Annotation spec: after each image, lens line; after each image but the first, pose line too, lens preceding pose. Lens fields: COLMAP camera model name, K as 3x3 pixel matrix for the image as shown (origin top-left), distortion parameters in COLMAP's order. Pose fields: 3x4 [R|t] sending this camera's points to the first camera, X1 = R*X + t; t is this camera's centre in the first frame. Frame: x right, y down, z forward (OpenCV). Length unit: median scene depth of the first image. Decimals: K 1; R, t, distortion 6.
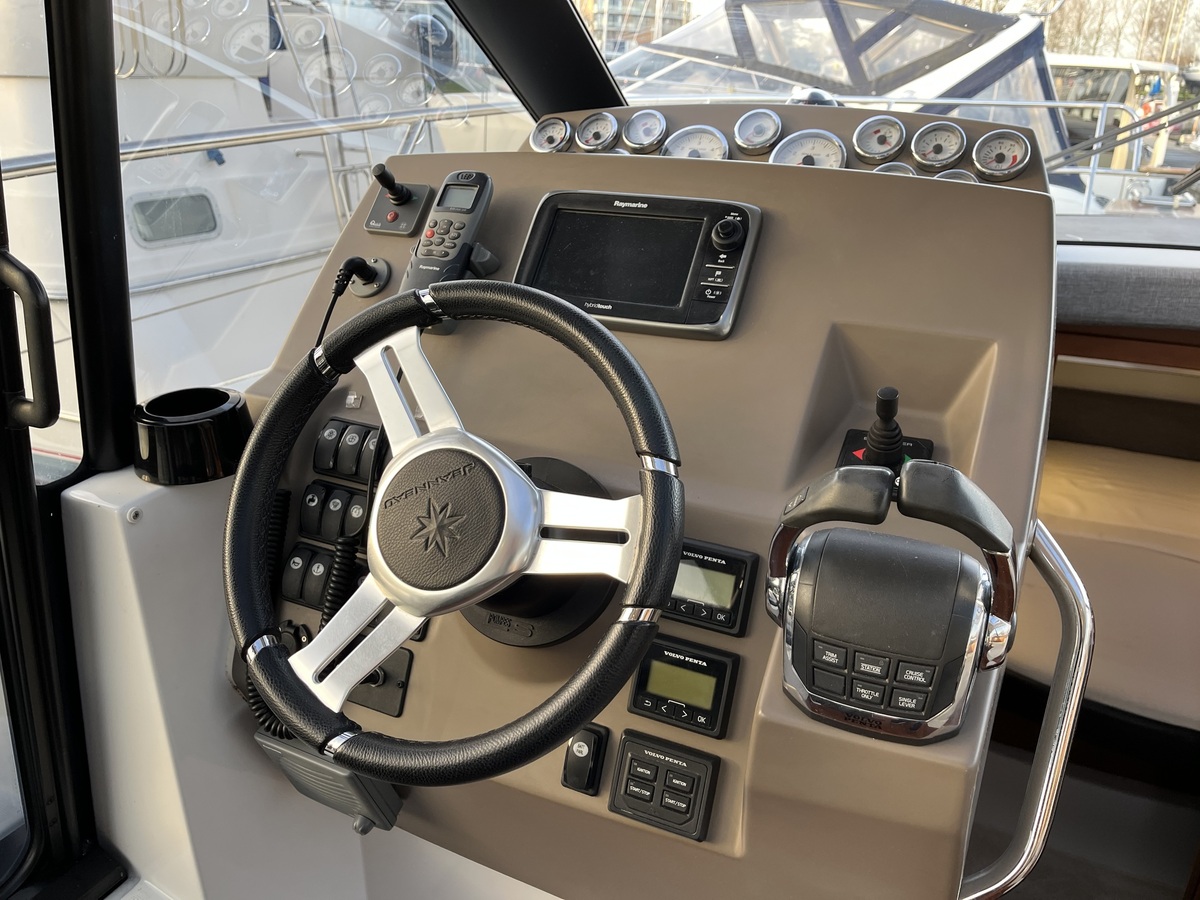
lens RADIAL K [[908.7, 0, 603.5], [0, 908.7, 452.2], [0, 0, 1]] dist [0.057324, -0.074699]
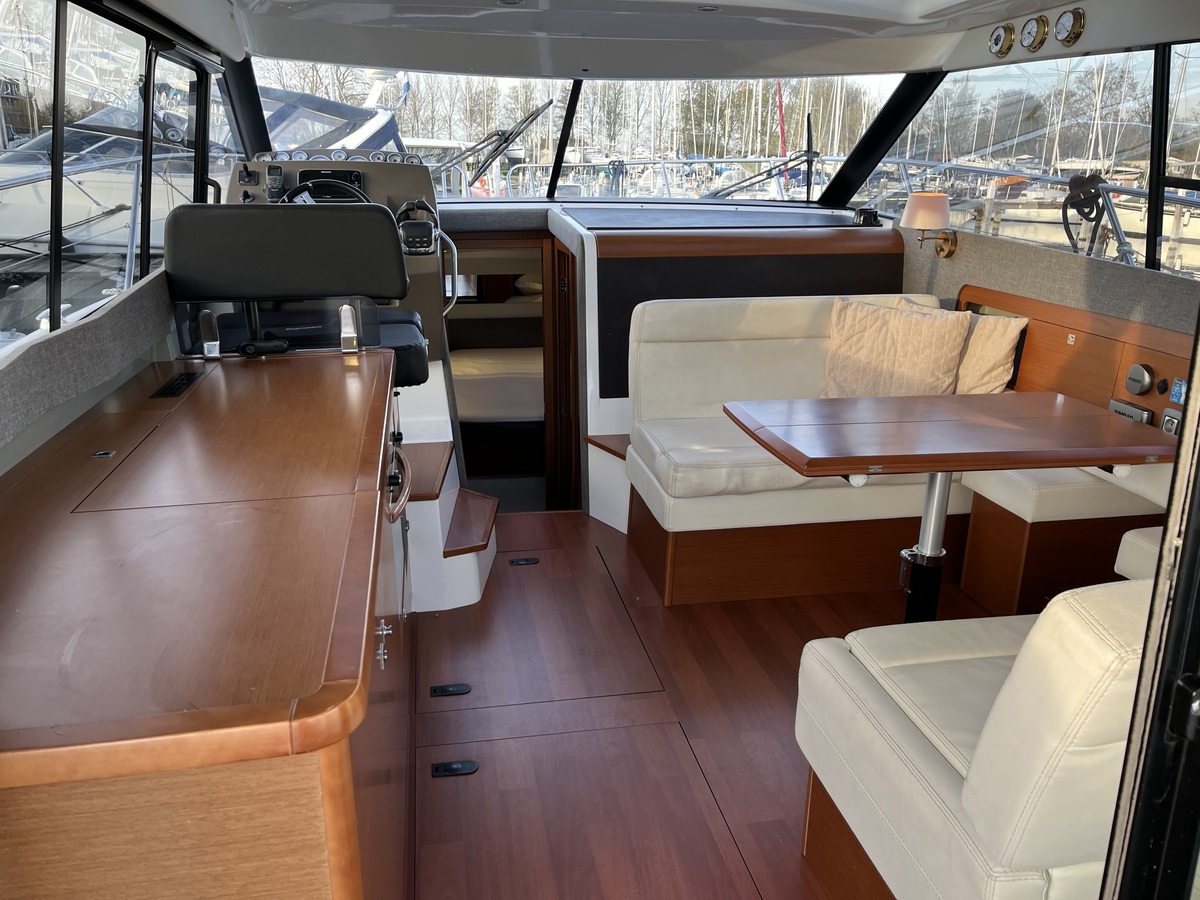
lens RADIAL K [[908.7, 0, 586.2], [0, 908.7, 459.7], [0, 0, 1]] dist [0.057324, -0.074699]
pose [[0.818399, -0.186775, 0.543451, -0.149734], [0.224094, 0.974564, -0.002528, 0.124410], [-0.529155, 0.123853, 0.839437, -0.286680]]
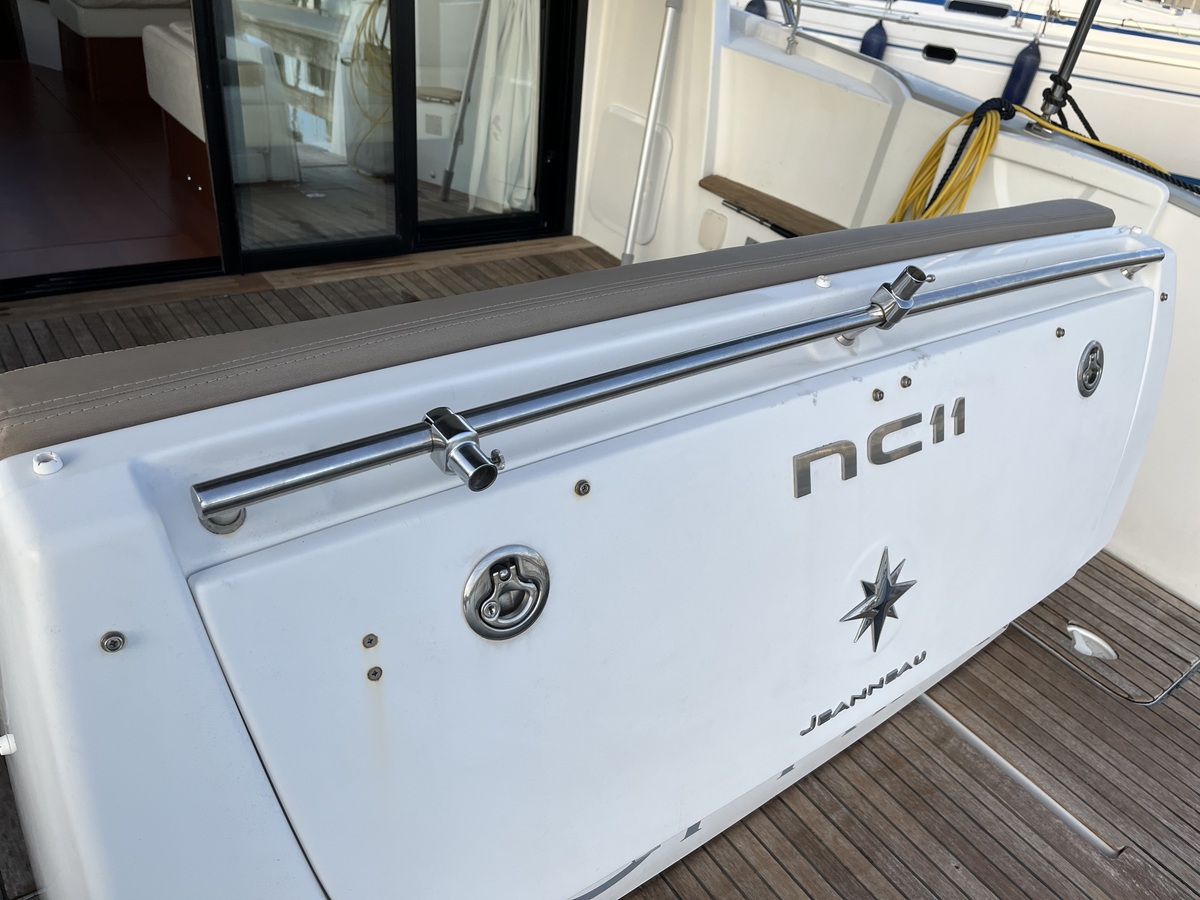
lens RADIAL K [[908.7, 0, 604.1], [0, 908.7, 444.7], [0, 0, 1]] dist [0.057324, -0.074699]
pose [[0.457080, -0.423804, 0.781964, -0.271690], [0.229175, 0.905611, 0.356859, 0.239608], [-0.859393, 0.016093, 0.511062, -0.469896]]
